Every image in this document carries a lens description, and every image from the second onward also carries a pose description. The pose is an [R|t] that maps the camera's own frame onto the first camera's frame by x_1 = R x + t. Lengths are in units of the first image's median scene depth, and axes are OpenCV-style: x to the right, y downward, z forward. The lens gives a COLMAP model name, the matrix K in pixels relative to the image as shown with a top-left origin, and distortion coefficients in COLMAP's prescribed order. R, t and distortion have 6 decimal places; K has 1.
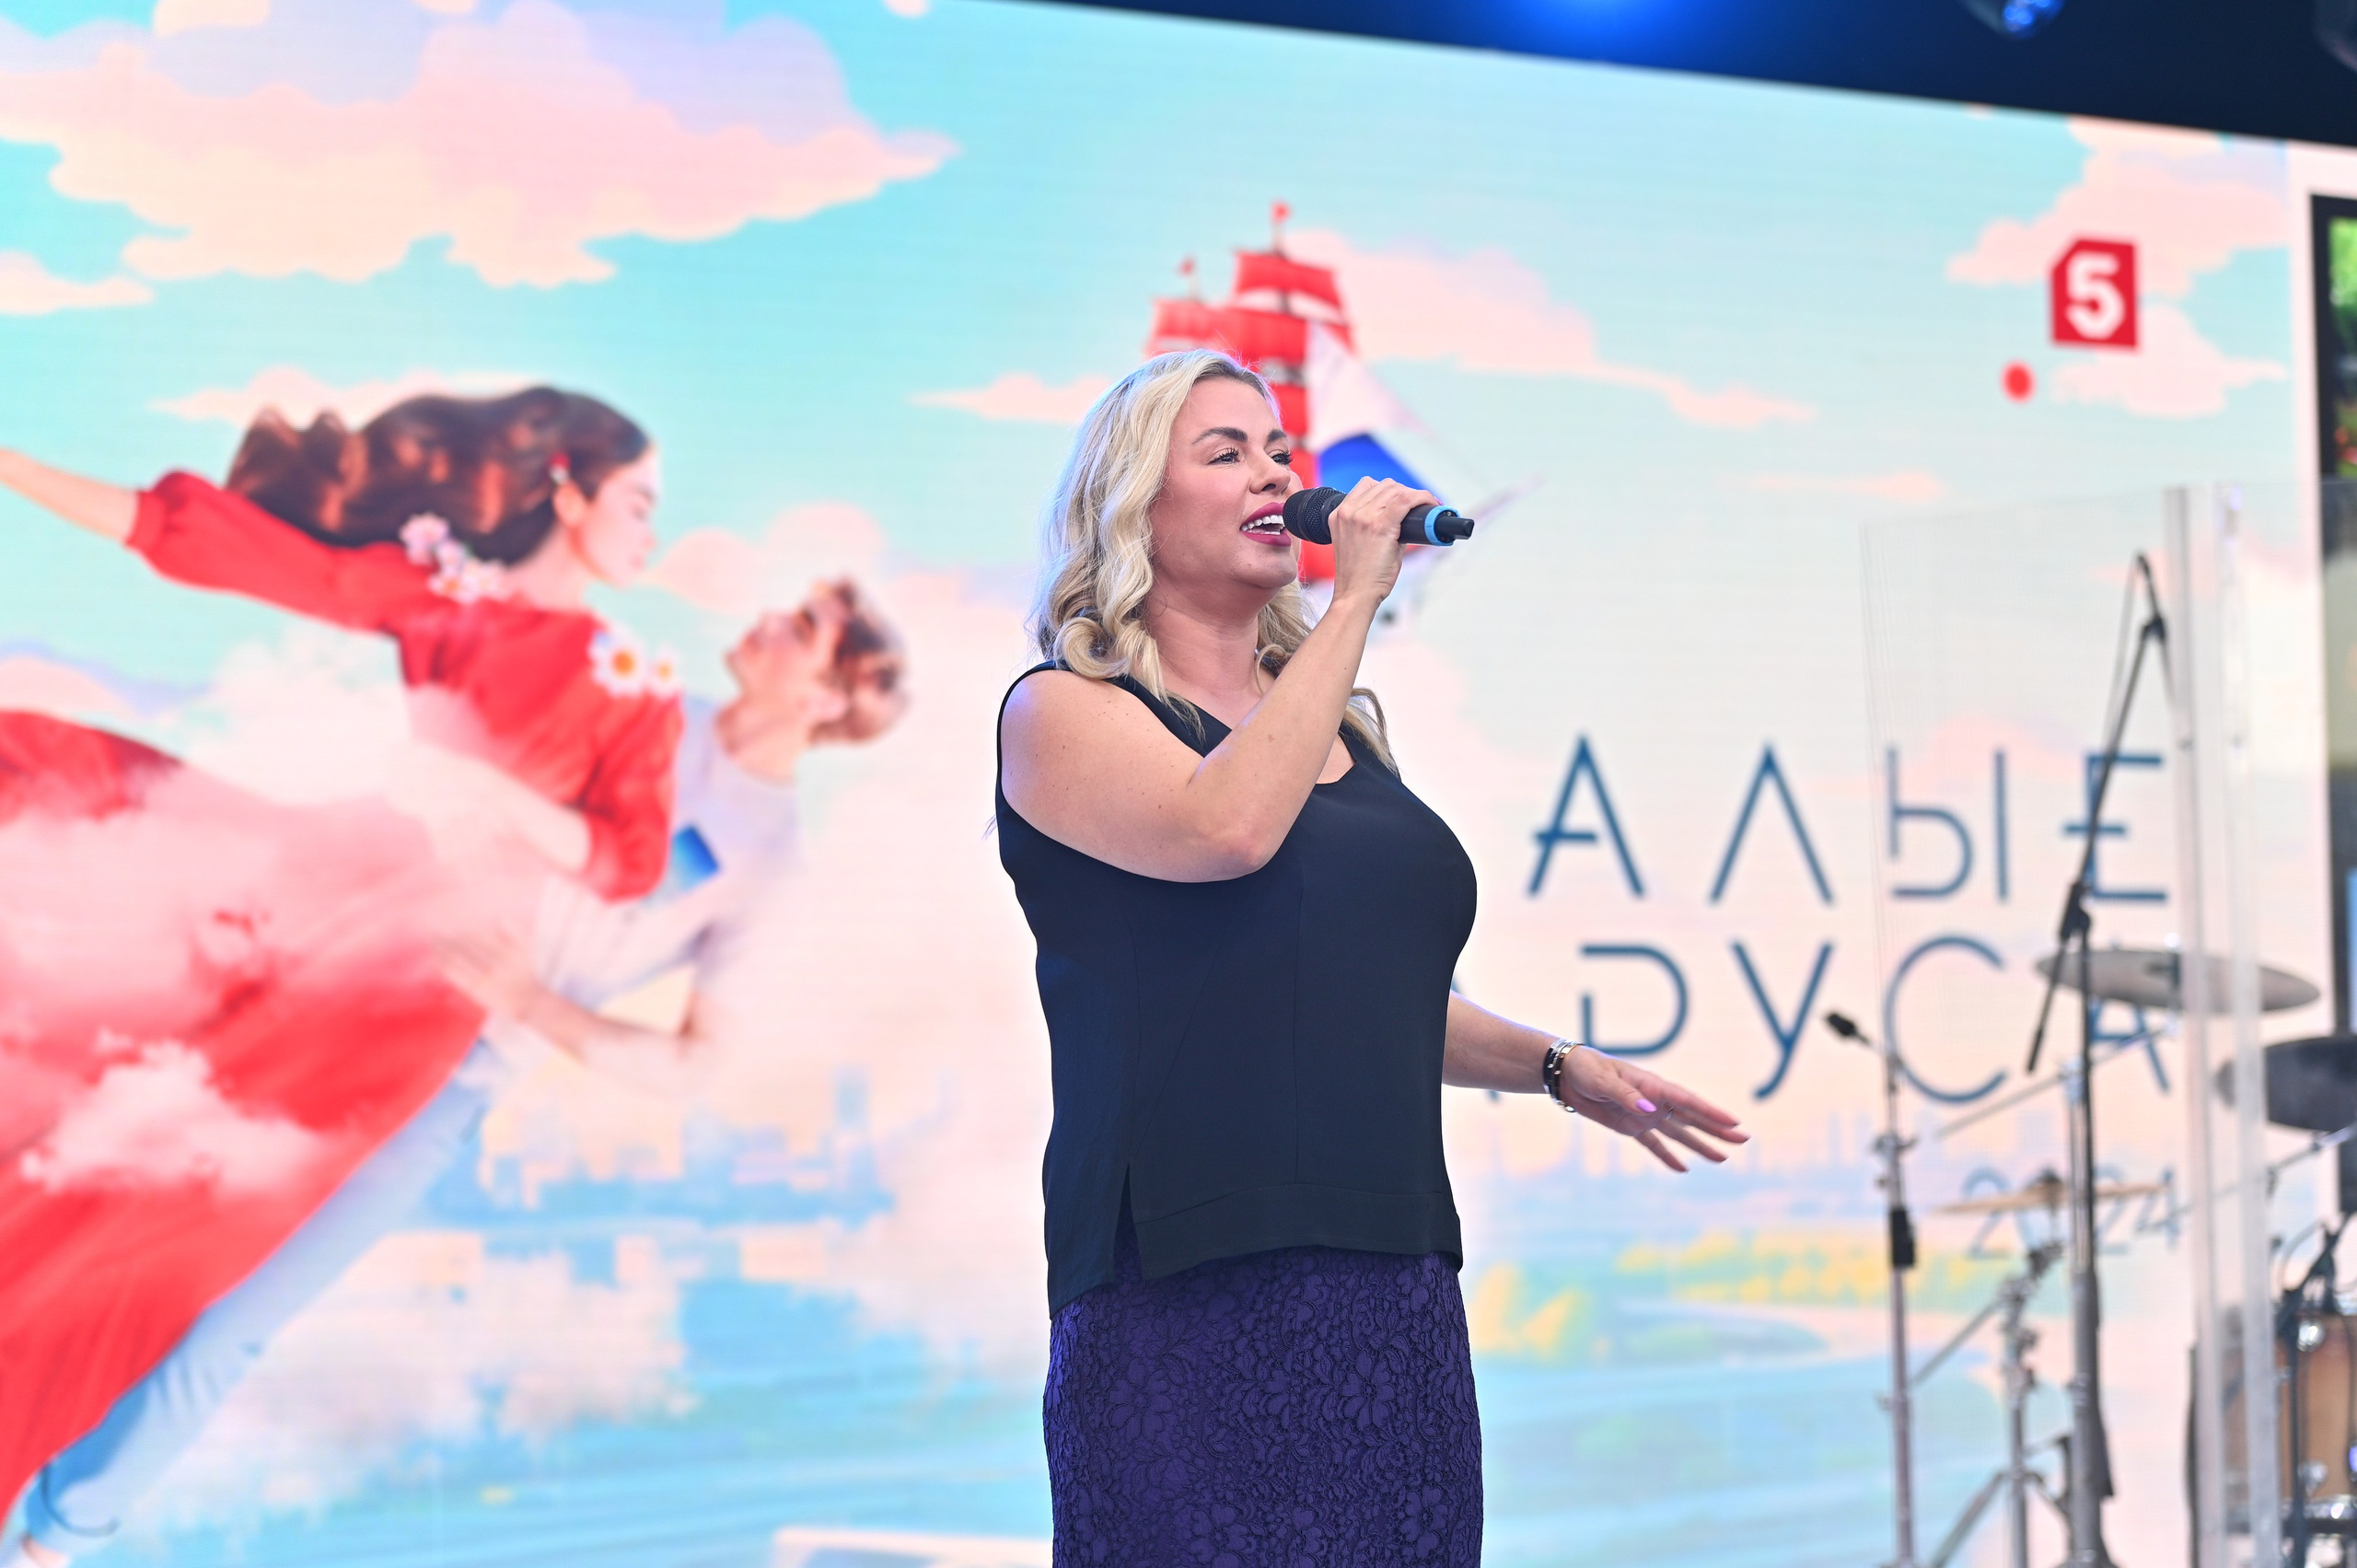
lens RADIAL K [[5142.3, 0, 1191.0], [0, 5142.3, 828.0], [0, 0, 1]] dist [0.156222, 0.000000]
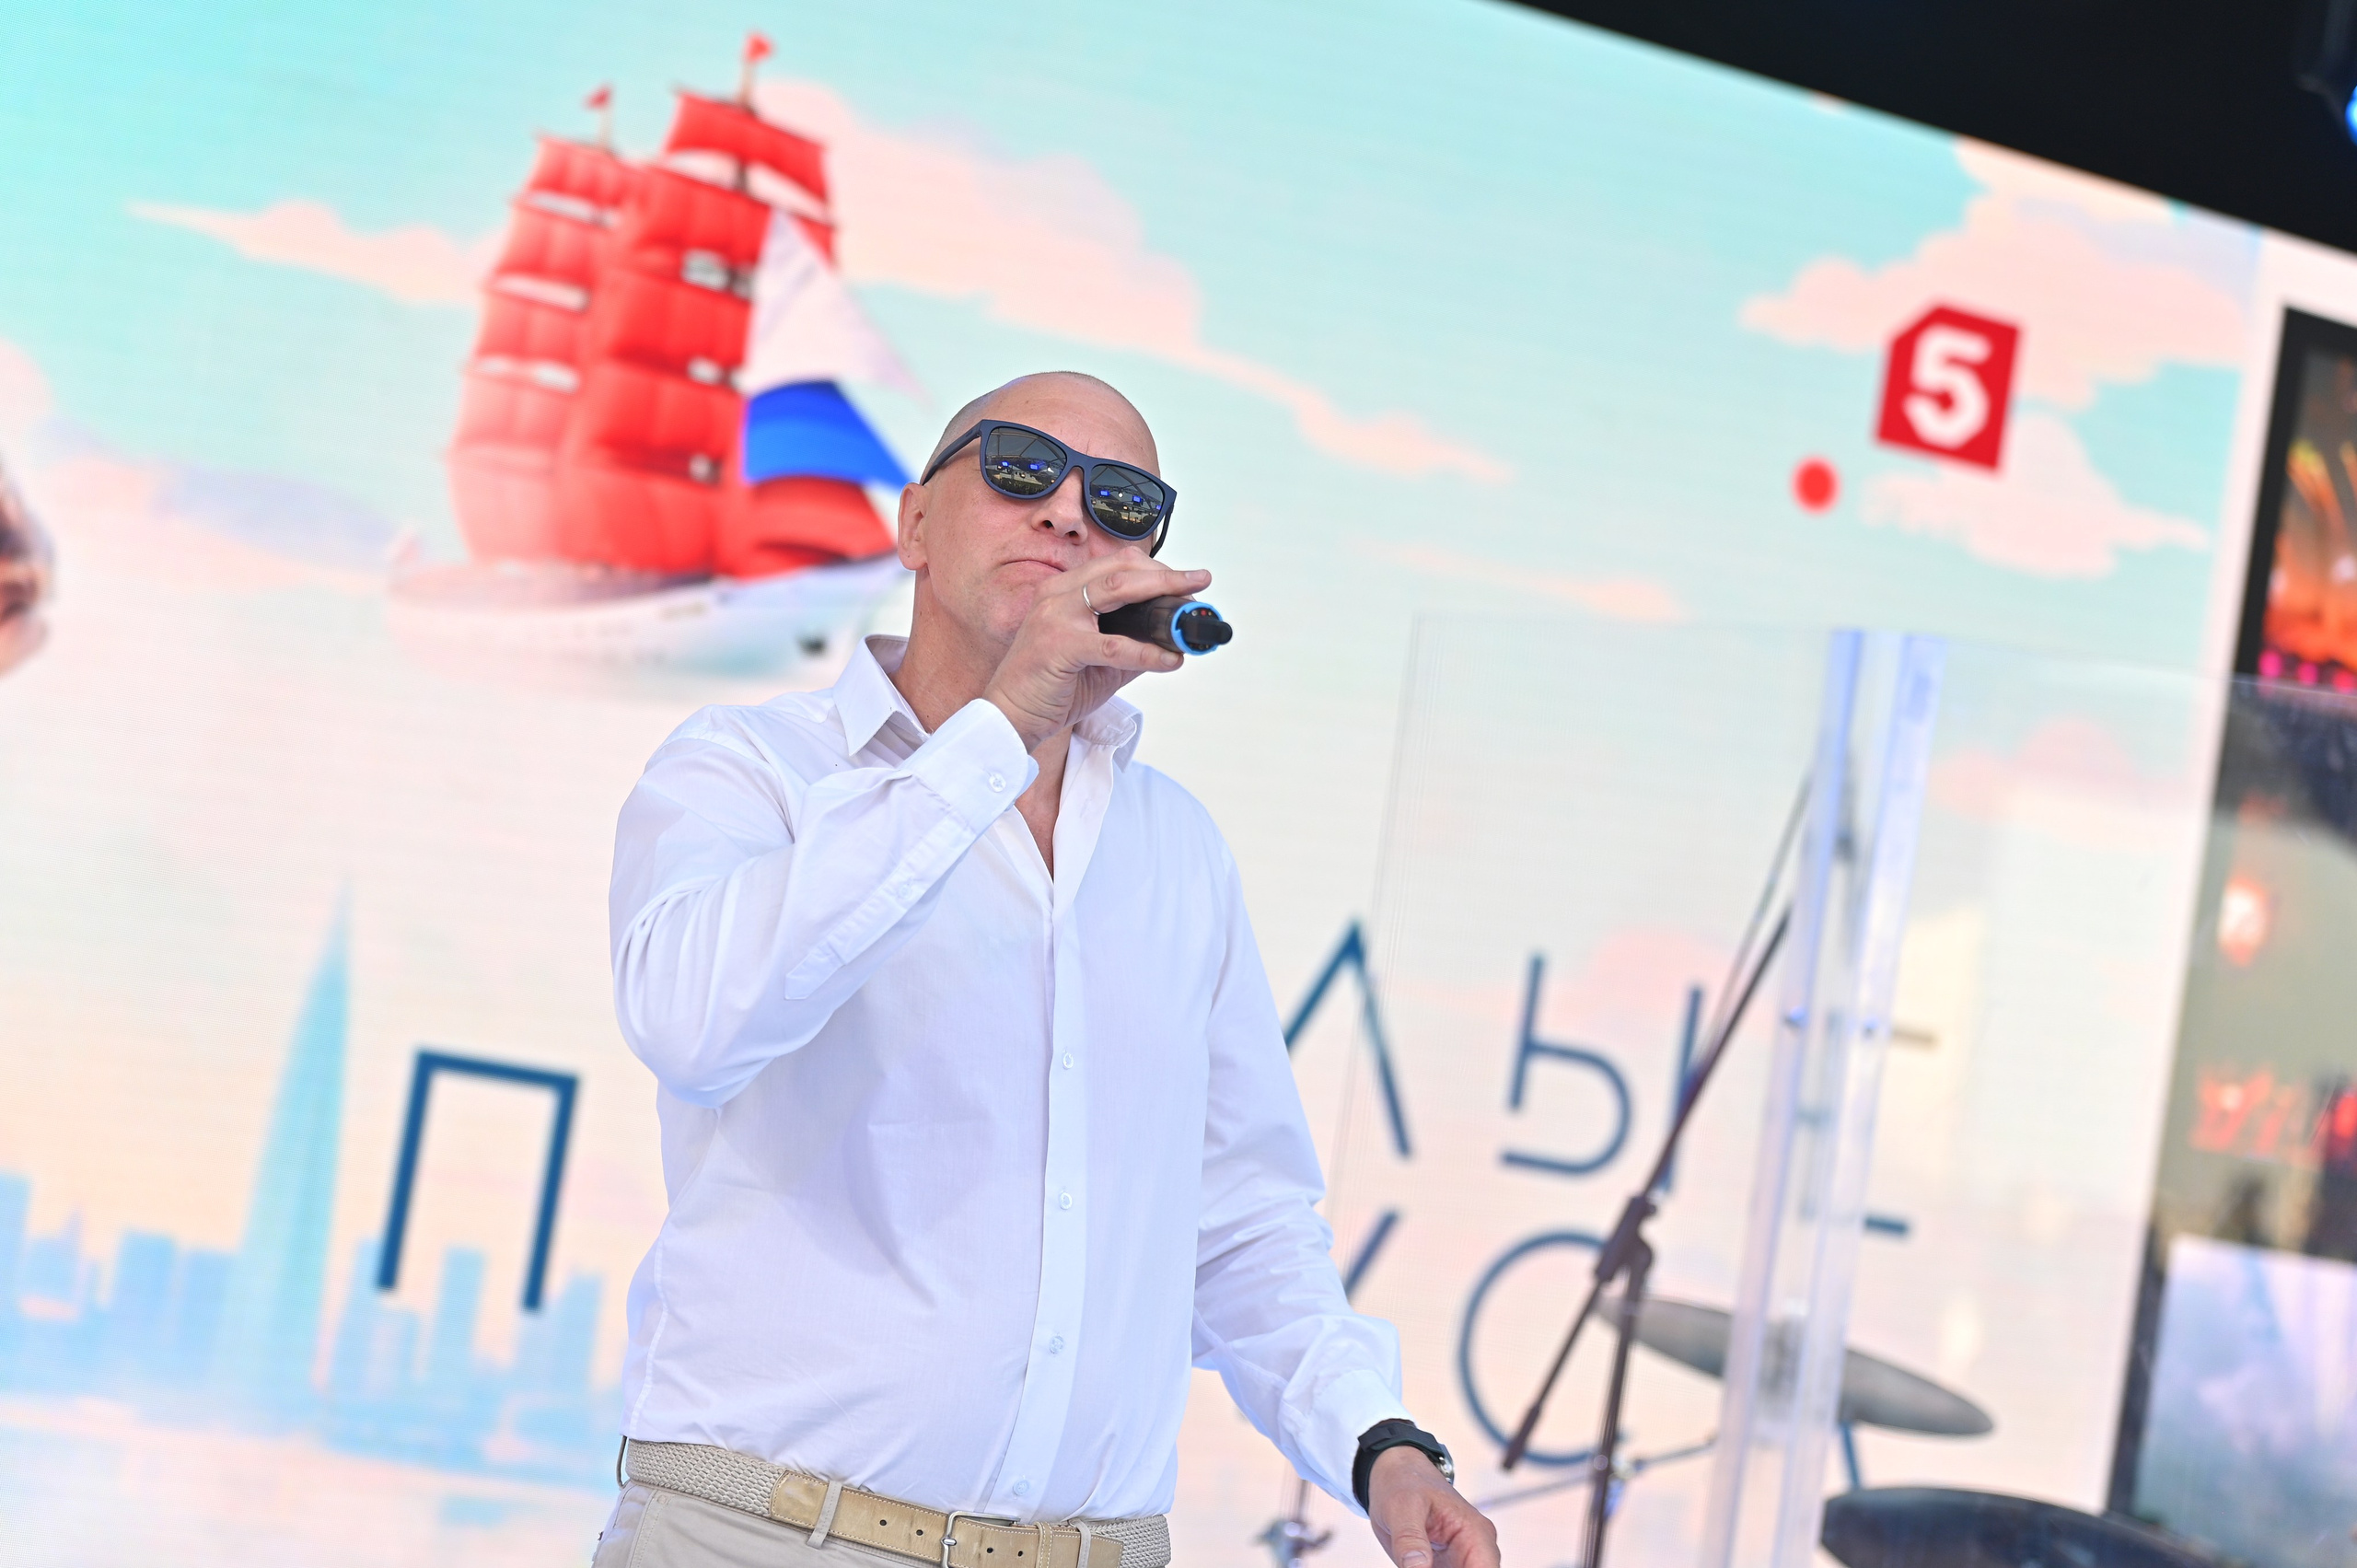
lens RADIAL K [[5373.9, 0, 1002.8], [0, 5373.9, 774.9], [0, 0, 1]] dist [0.110216, 0.000000]
pose [[0.982962, 0.172466, -0.063567, 0.113543], [-0.174018, 0.984545, -0.019697, -0.013800], [0.059188, 0.030424, 0.997783, 0.274905]]
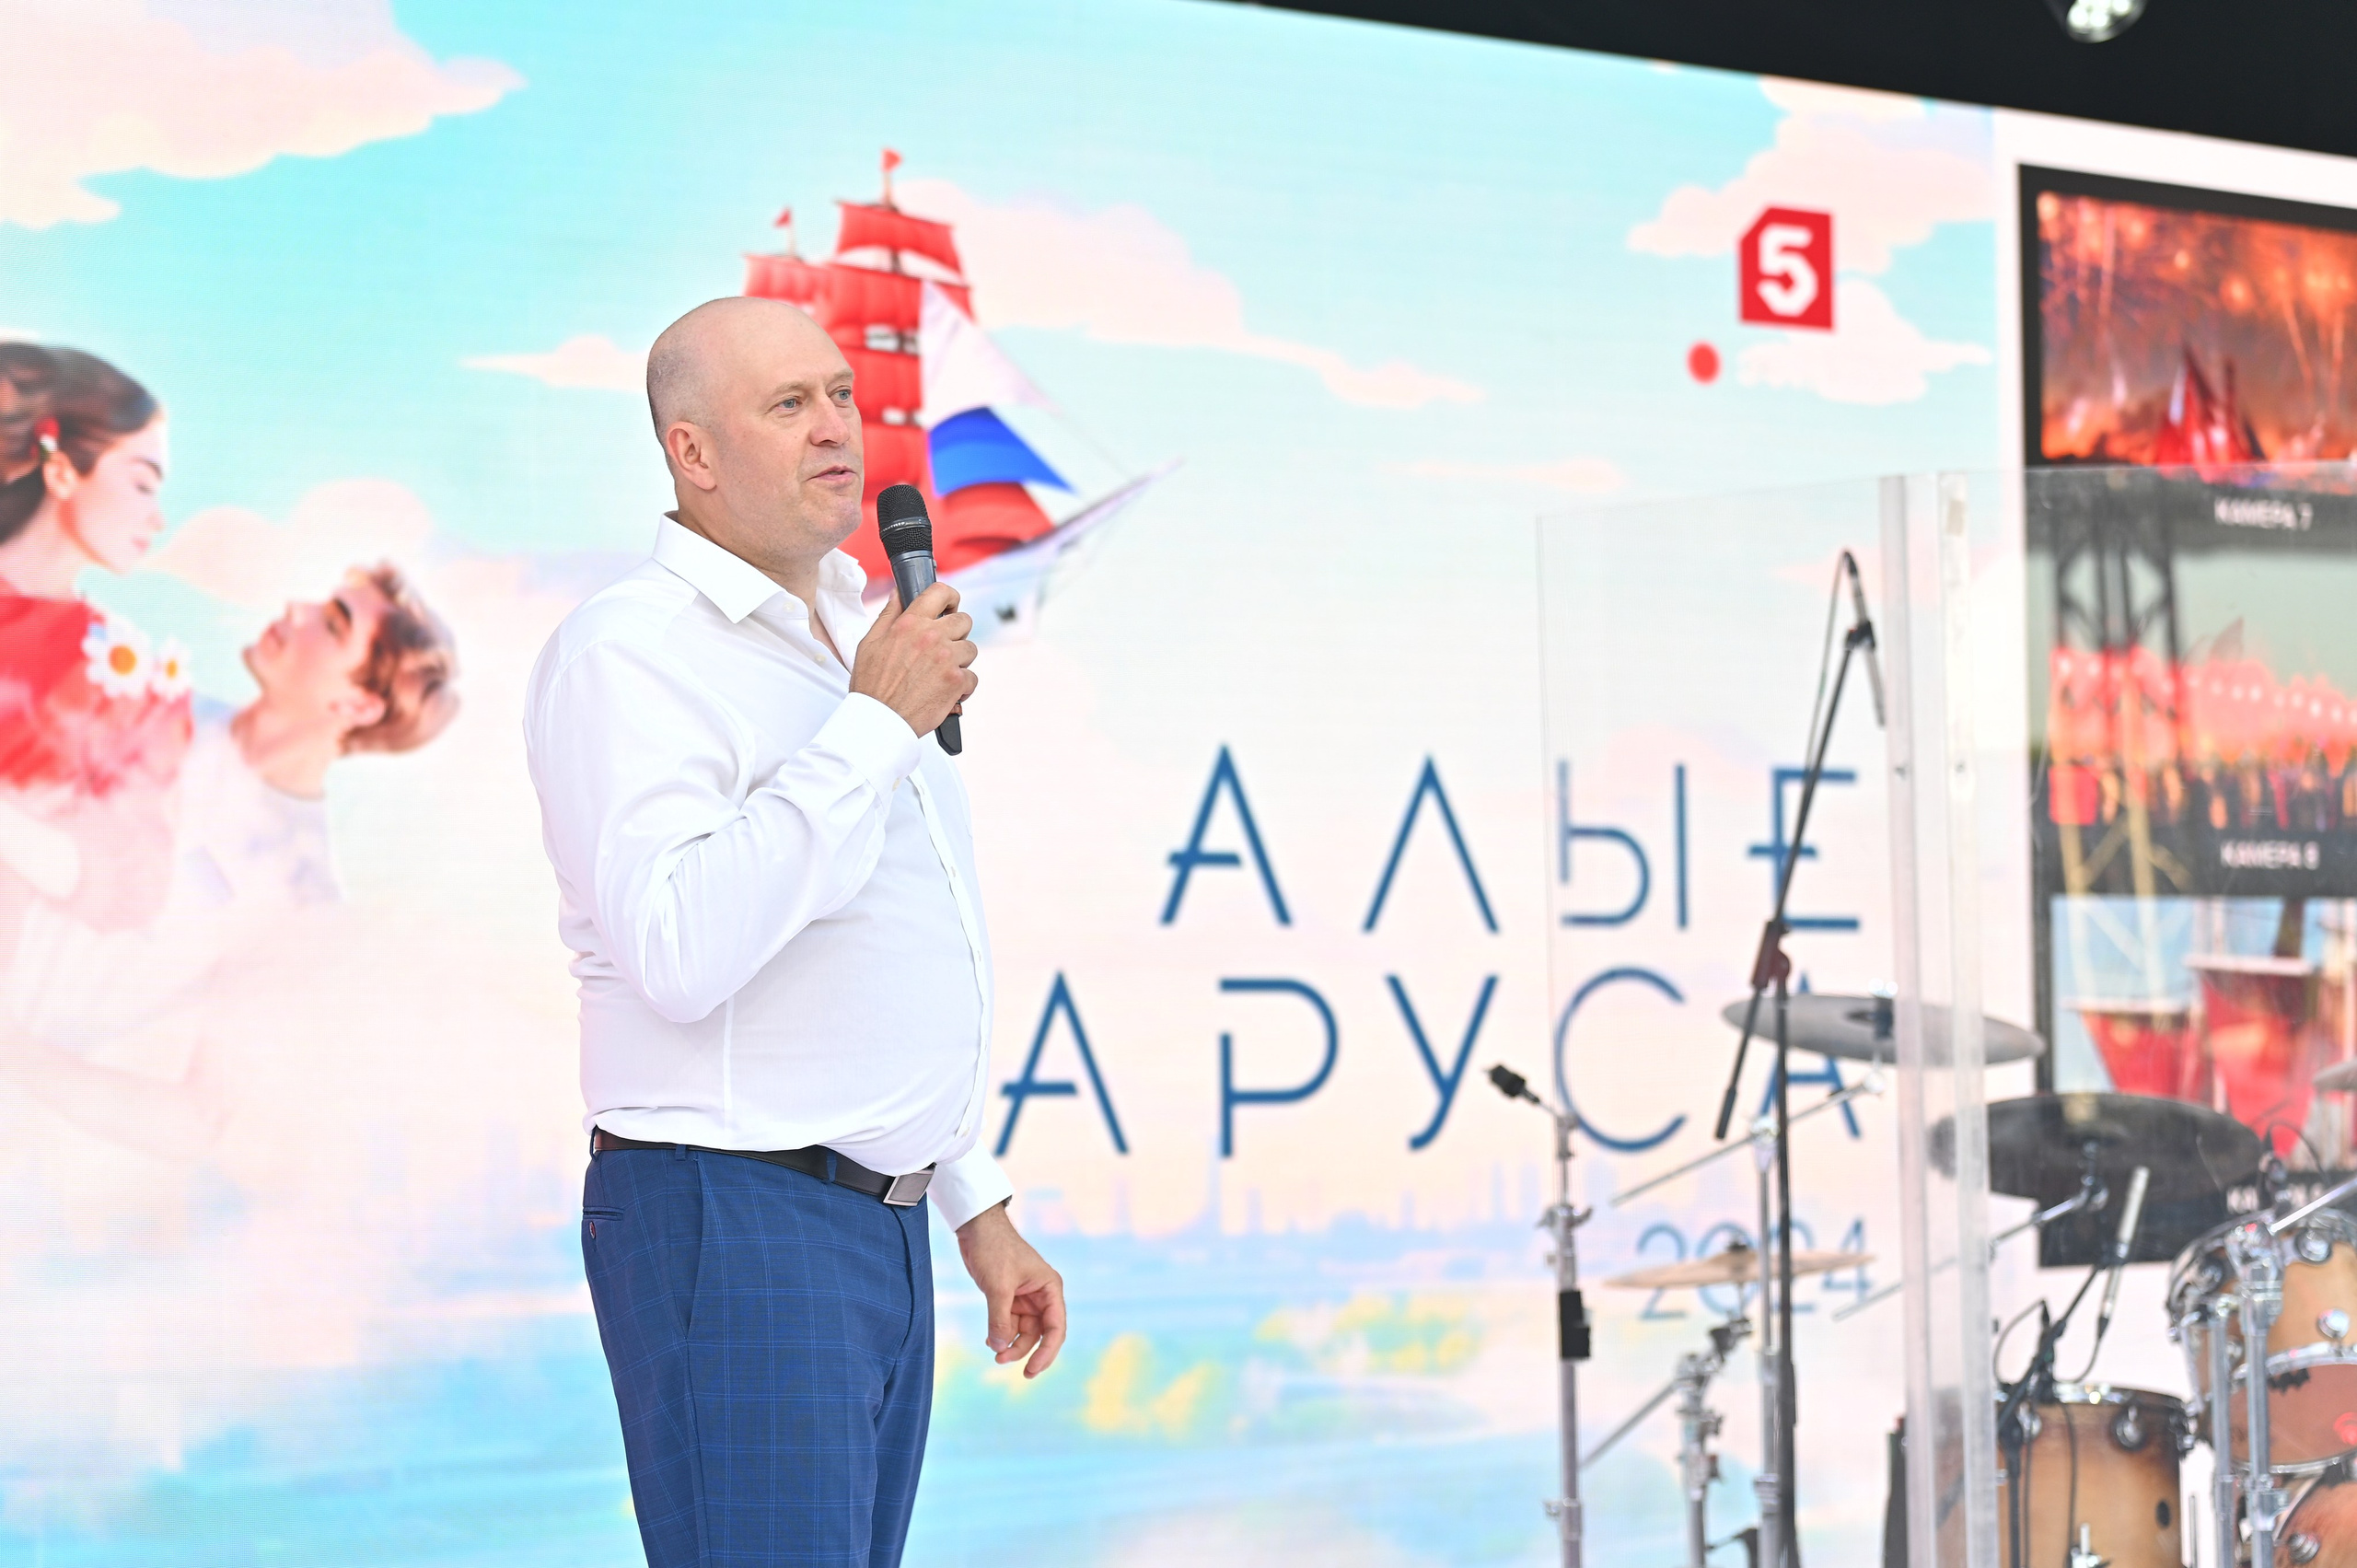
lens RADIAL K [[4788.6, 0, 1036.3], [0, 4788.6, 800.7], [0, 0, 1]] dist [0.114510, 0.000000]
pose [[0.999586, 0.007838, 0.027673, 0.020473], [-0.007856, 0.999969, 0.000522, -0.008933], [-0.027668, -0.000739, 0.999617, 0.166040]]
